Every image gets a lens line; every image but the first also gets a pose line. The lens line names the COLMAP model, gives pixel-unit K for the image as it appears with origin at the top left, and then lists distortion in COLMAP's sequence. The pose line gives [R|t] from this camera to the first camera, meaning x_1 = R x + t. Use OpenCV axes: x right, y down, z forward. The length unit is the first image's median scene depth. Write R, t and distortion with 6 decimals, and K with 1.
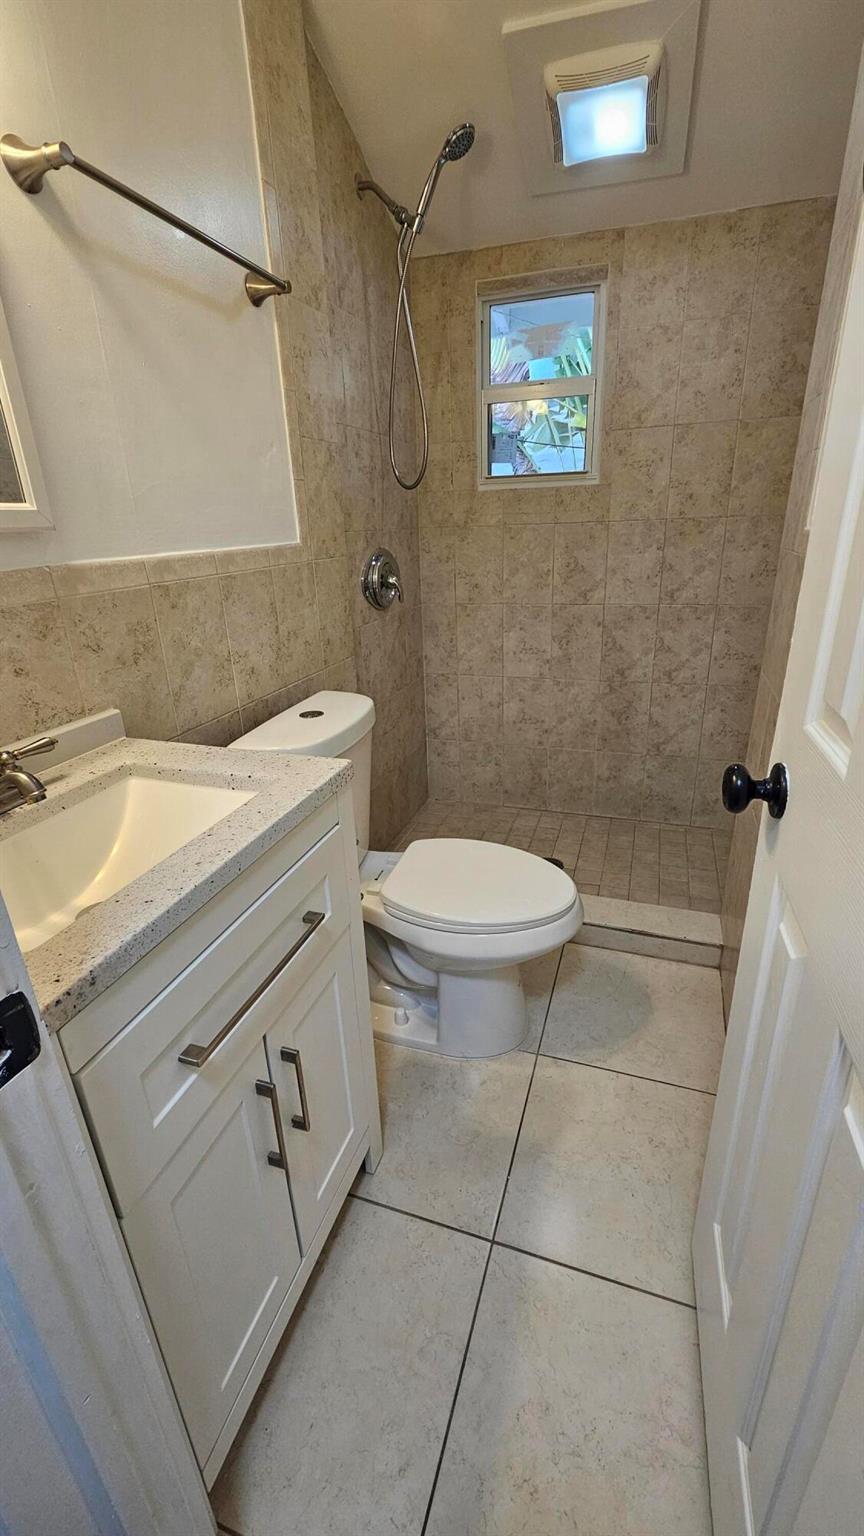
lens RADIAL K [[630.6, 0, 439.7], [0, 630.6, 767.2], [0, 0, 1]] dist [0.003408, -0.000010]
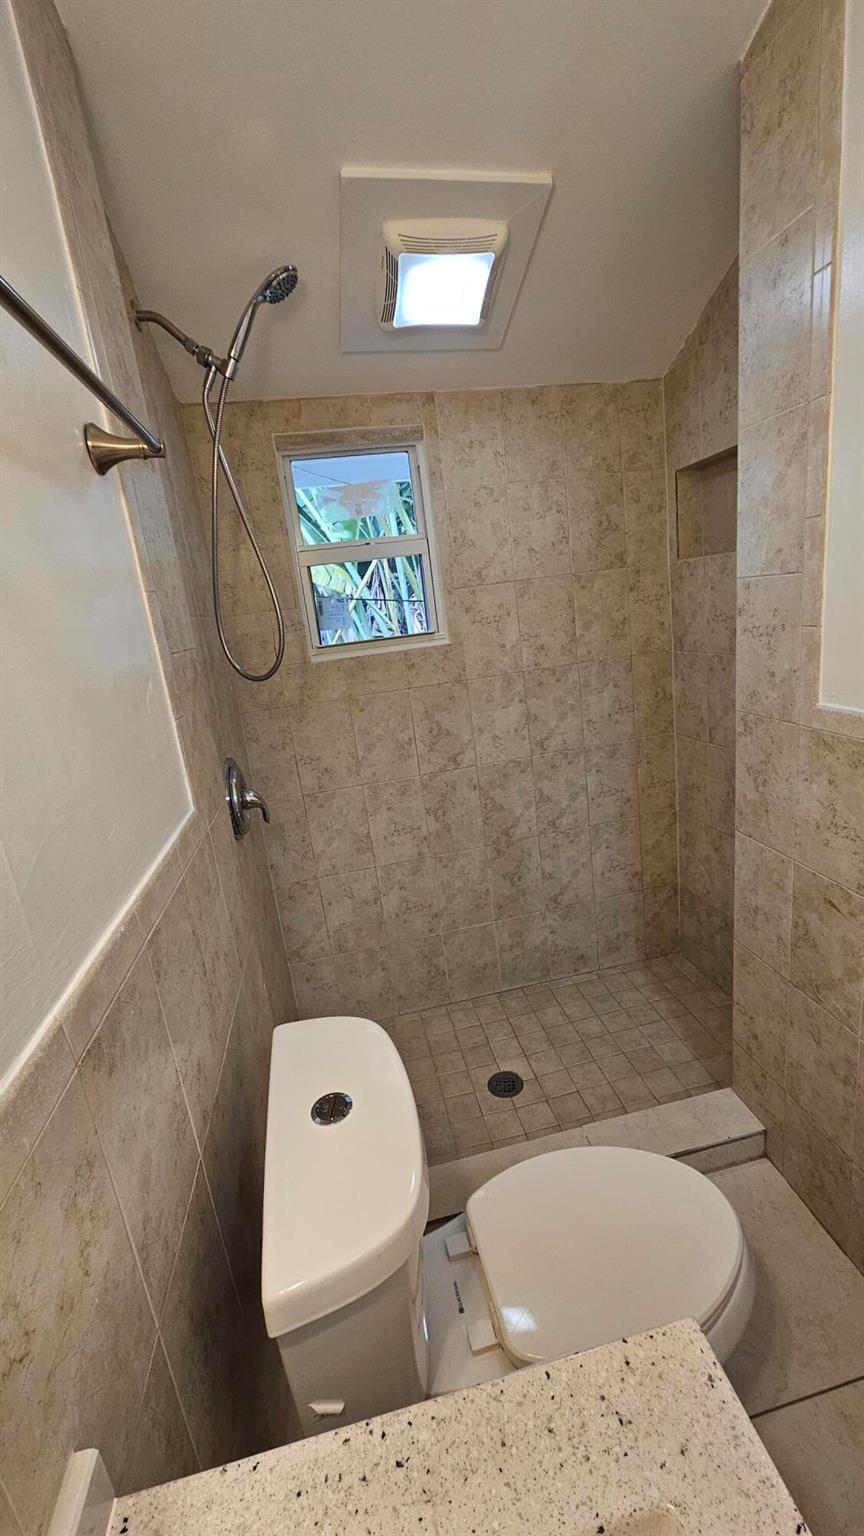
lens RADIAL K [[630.6, 0, 437.9], [0, 630.6, 764.7], [0, 0, 1]] dist [0.003408, -0.000010]
pose [[0.867684, -0.192016, 0.458535, -0.217215], [0.262006, 0.960520, -0.093566, -0.207021], [-0.422466, 0.201325, 0.883737, 0.249235]]
